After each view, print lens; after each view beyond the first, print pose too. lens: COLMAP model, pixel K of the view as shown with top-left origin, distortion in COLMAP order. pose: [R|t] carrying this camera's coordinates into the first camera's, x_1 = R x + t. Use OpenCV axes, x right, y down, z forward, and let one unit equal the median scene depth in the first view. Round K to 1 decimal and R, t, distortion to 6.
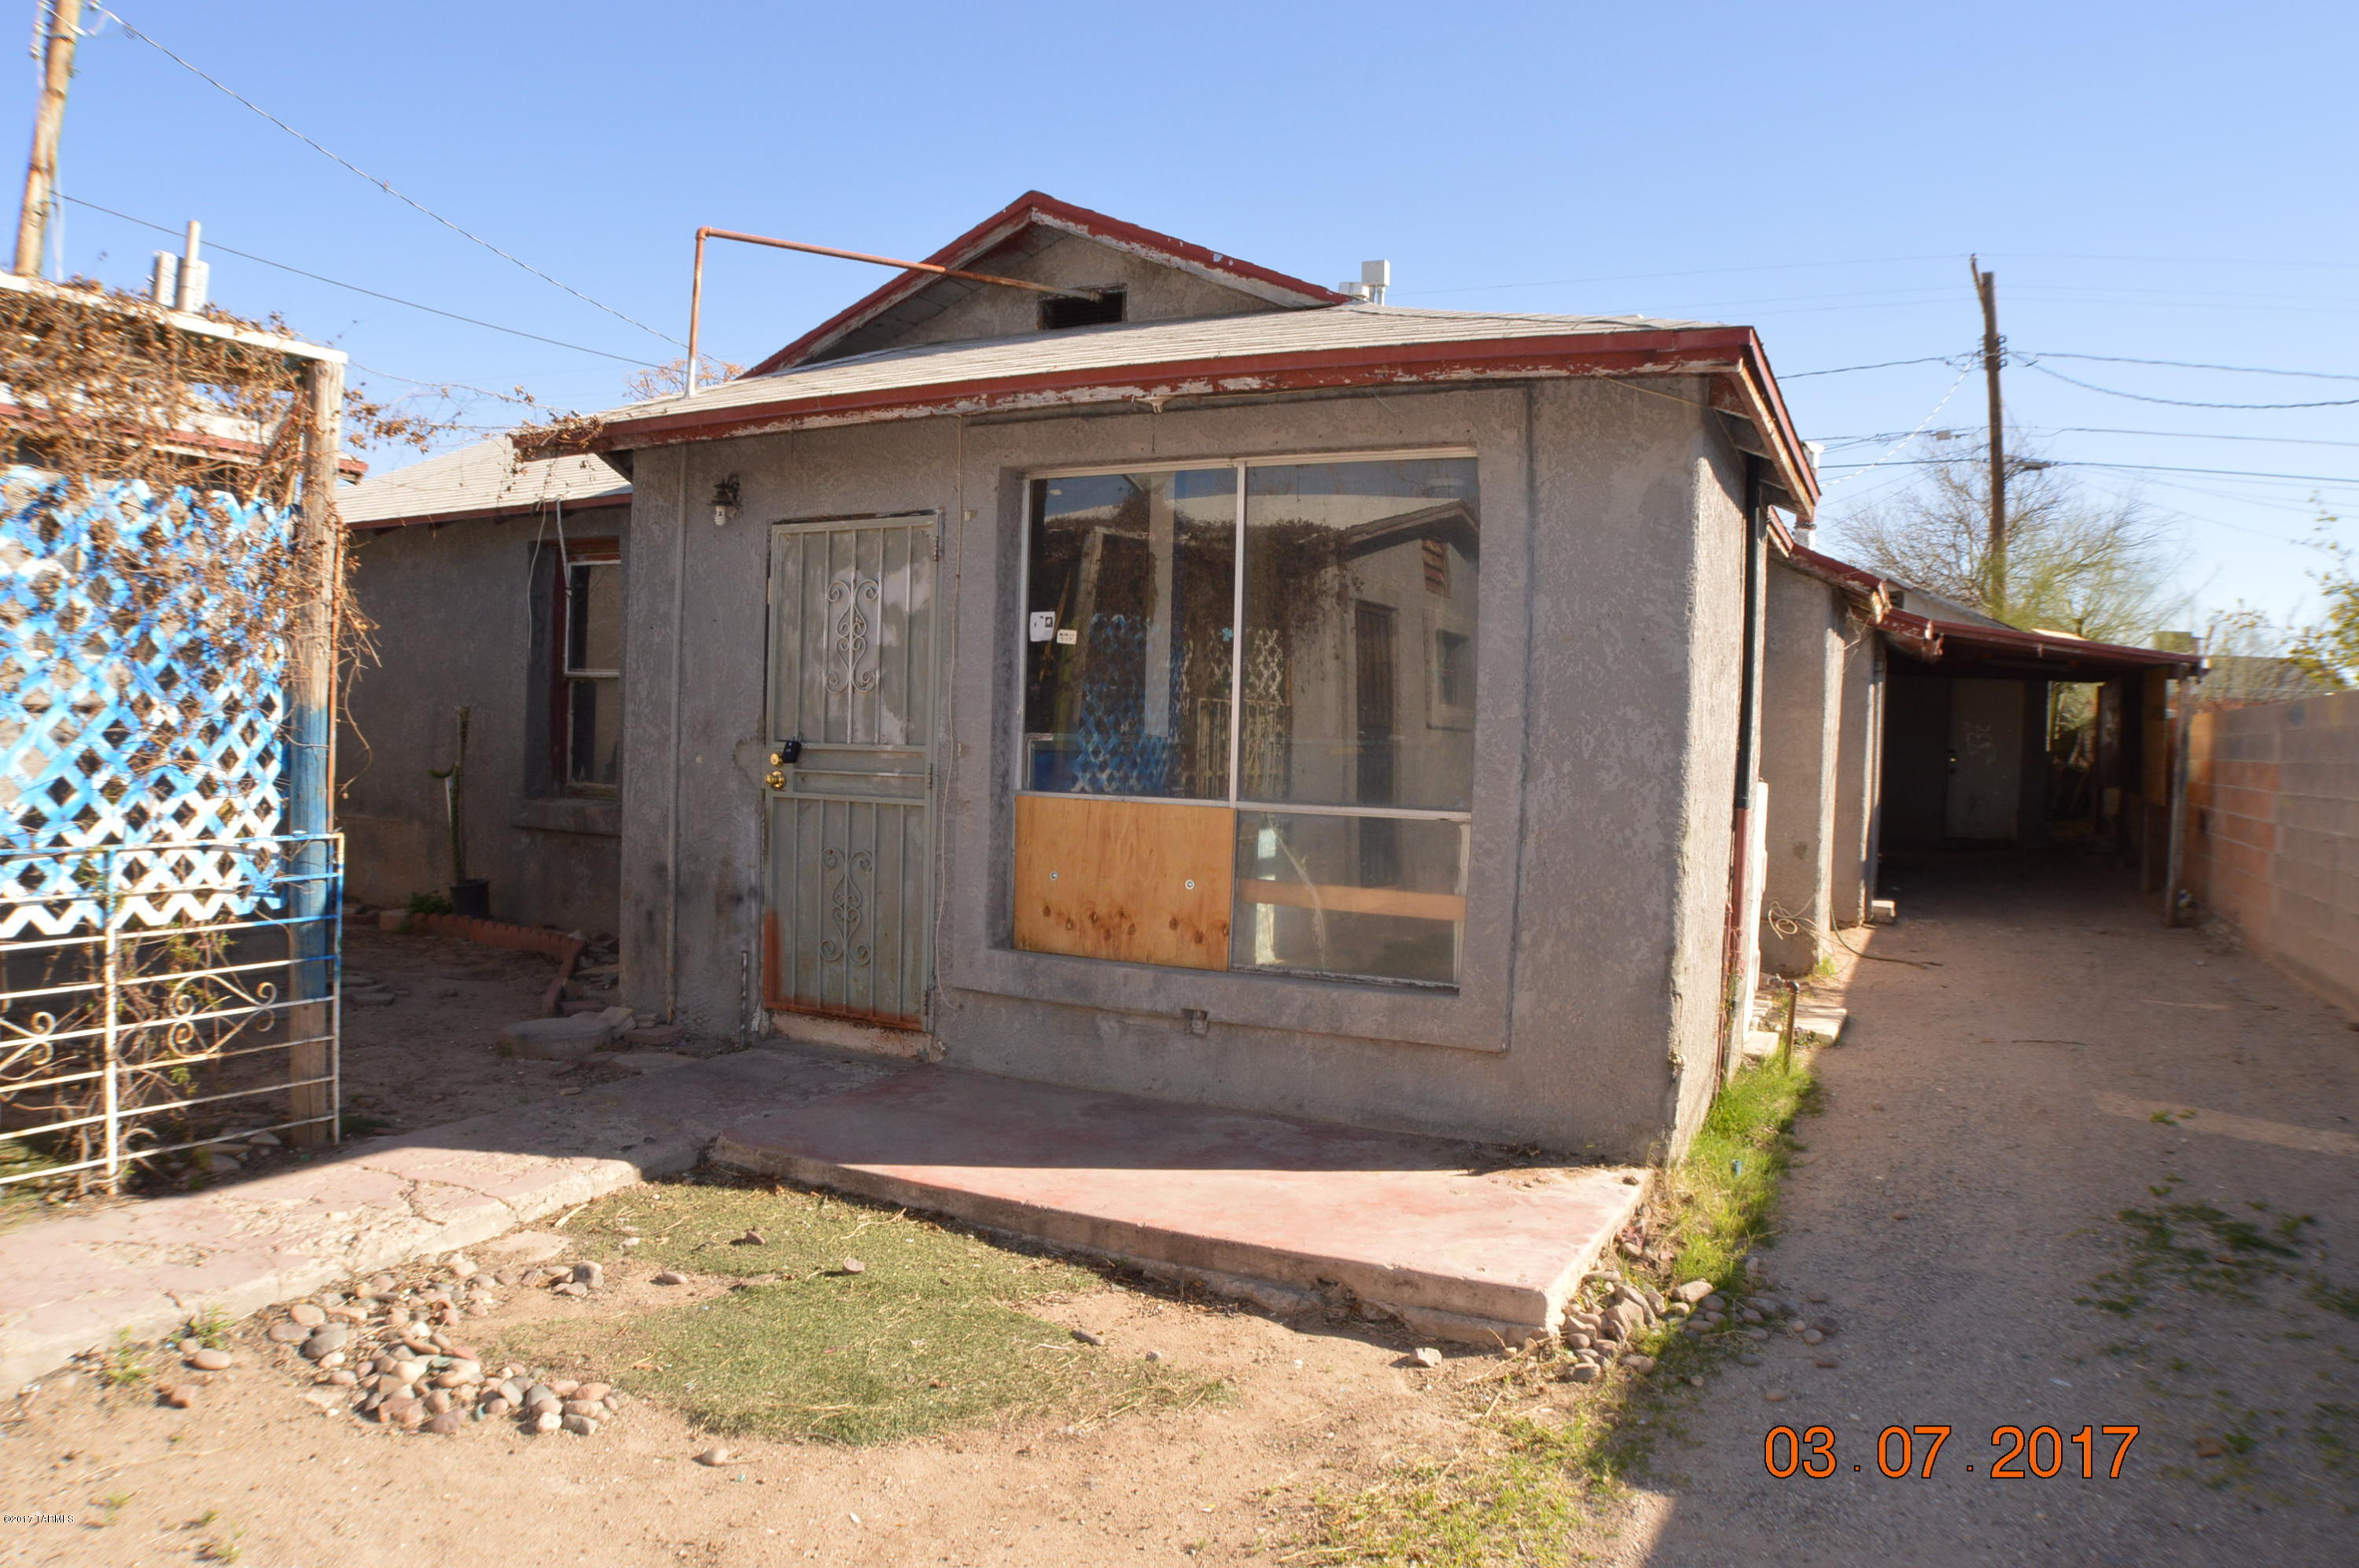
lens RADIAL K [[1540.9, 0, 1179.5], [0, 1540.9, 784.0], [0, 0, 1]] dist [-0.206513, 0.050741]
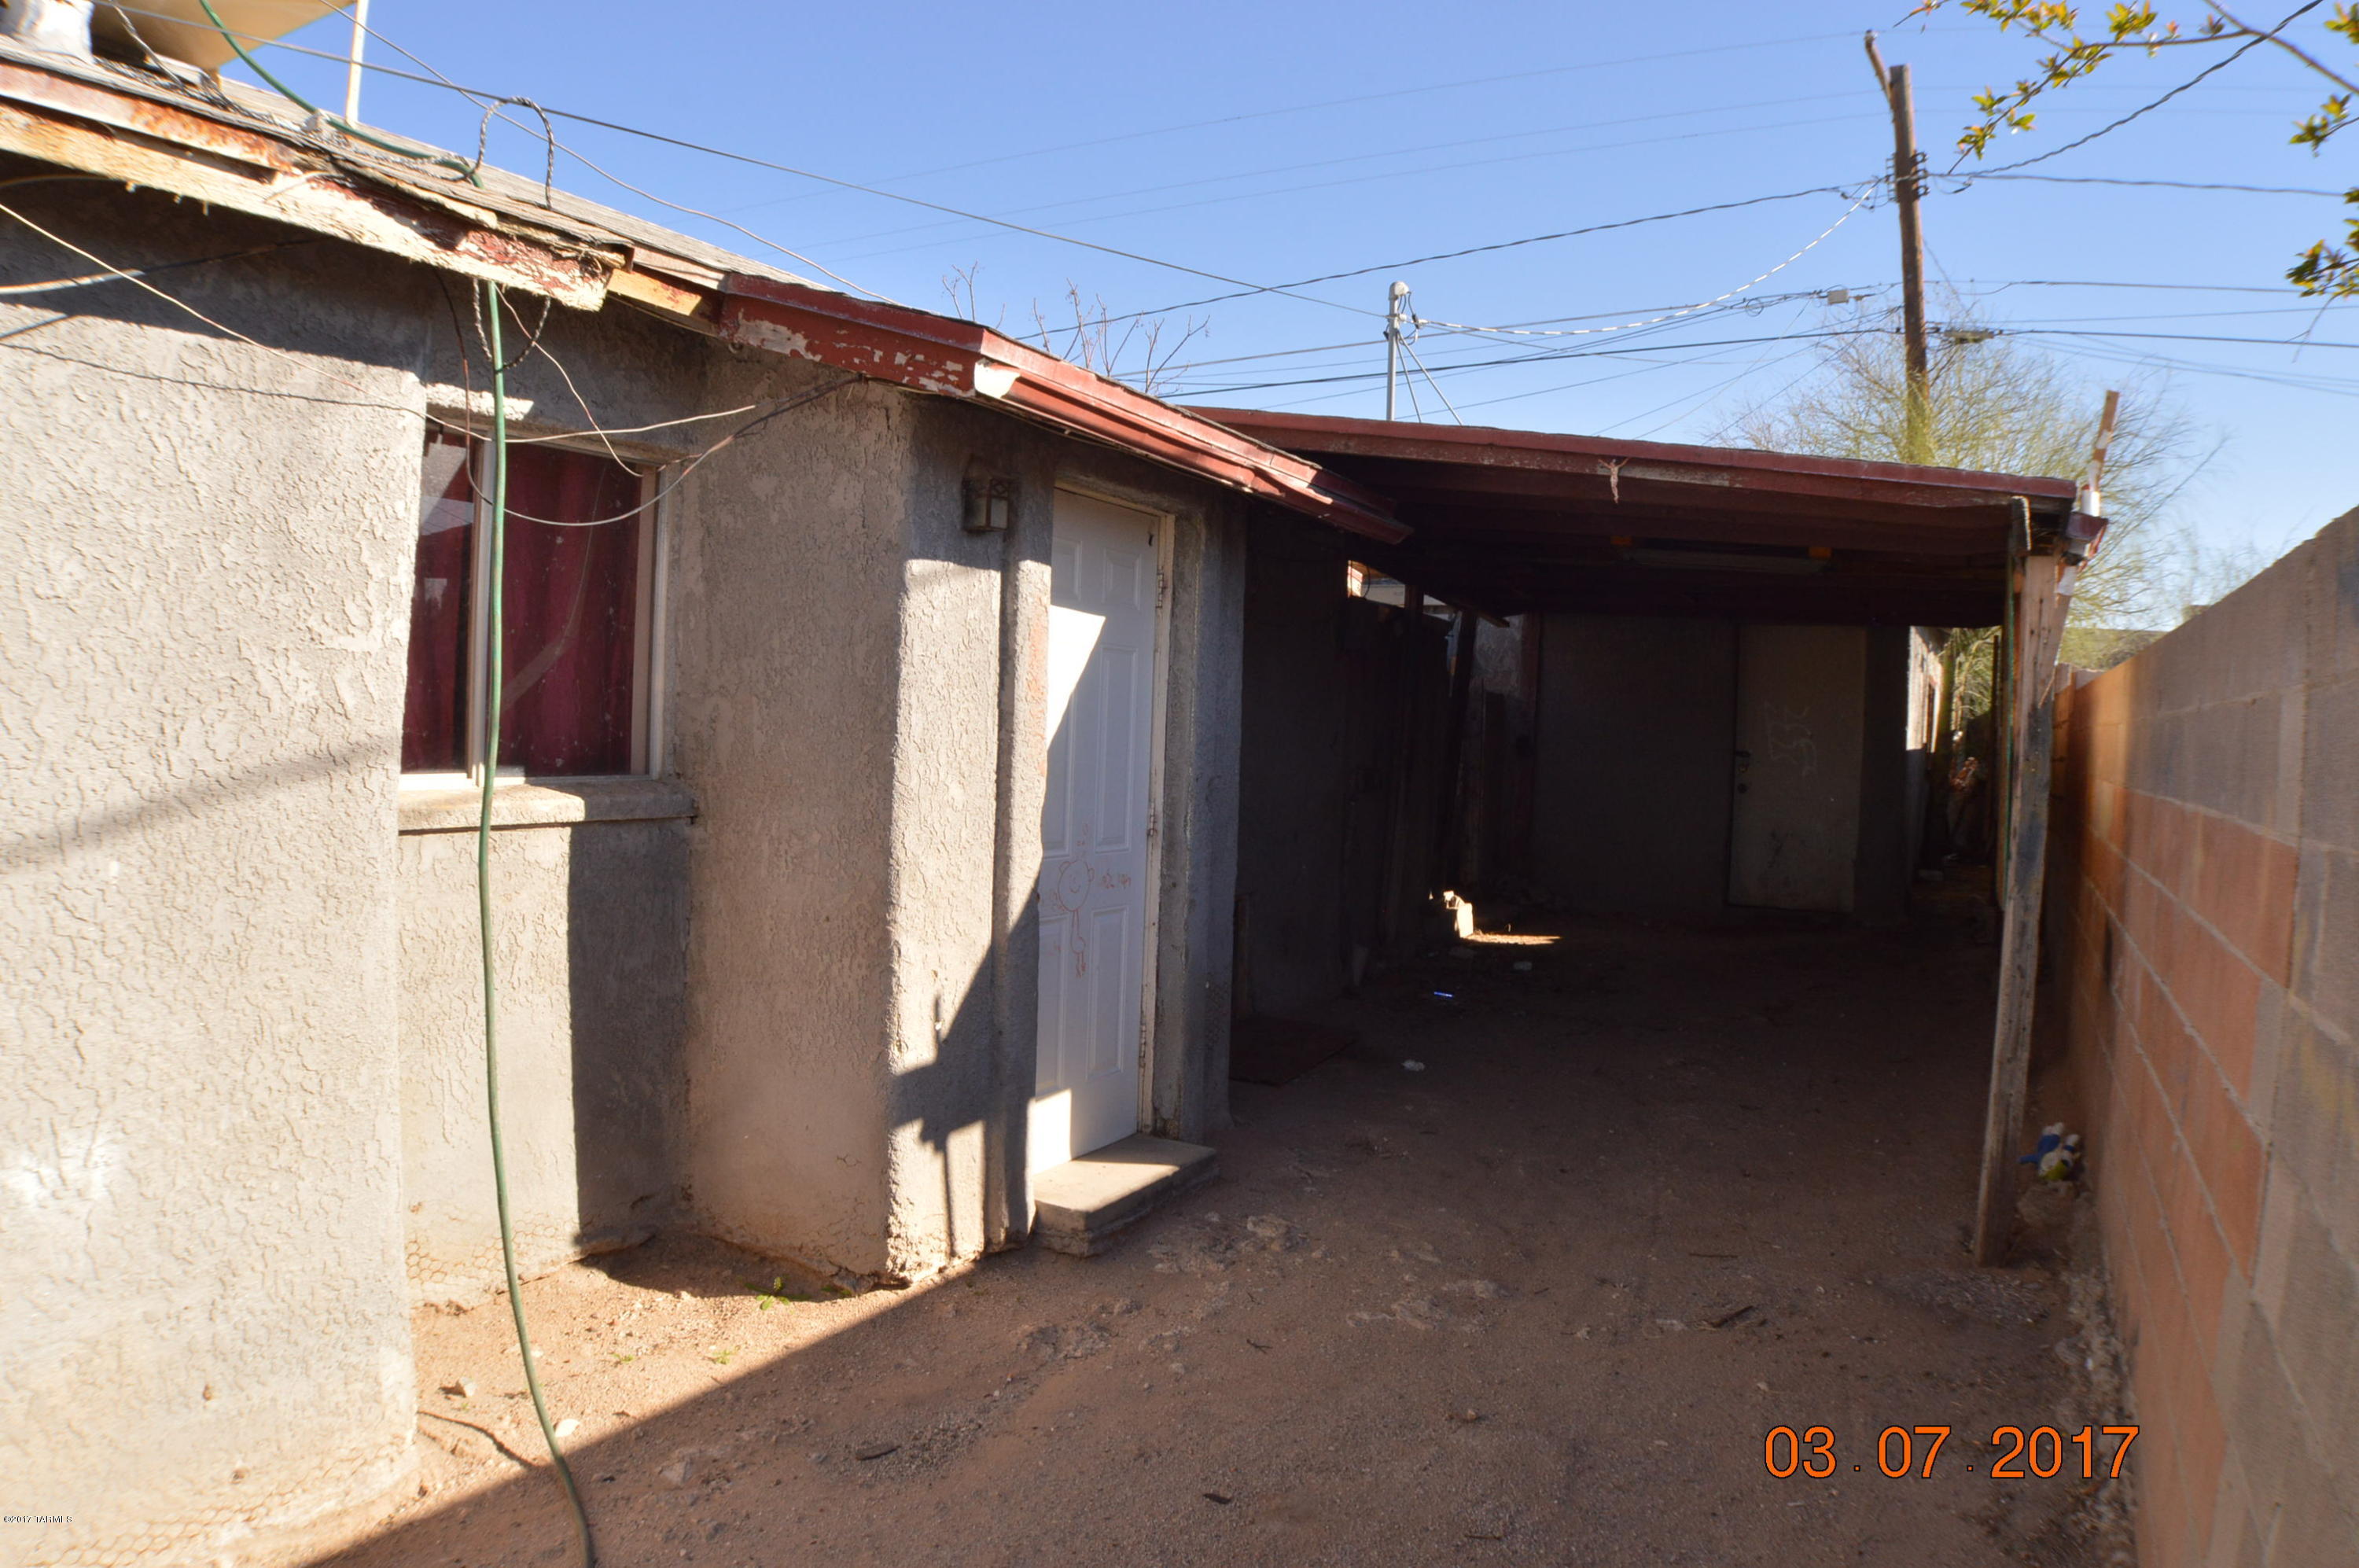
lens RADIAL K [[1540.9, 0, 1179.5], [0, 1540.9, 784.0], [0, 0, 1]] dist [-0.206513, 0.050741]
pose [[0.999477, 0.005949, -0.031778, 0.985116], [-0.005747, 0.999963, 0.006461, -0.039844], [0.031815, -0.006275, 0.999474, 1.213181]]
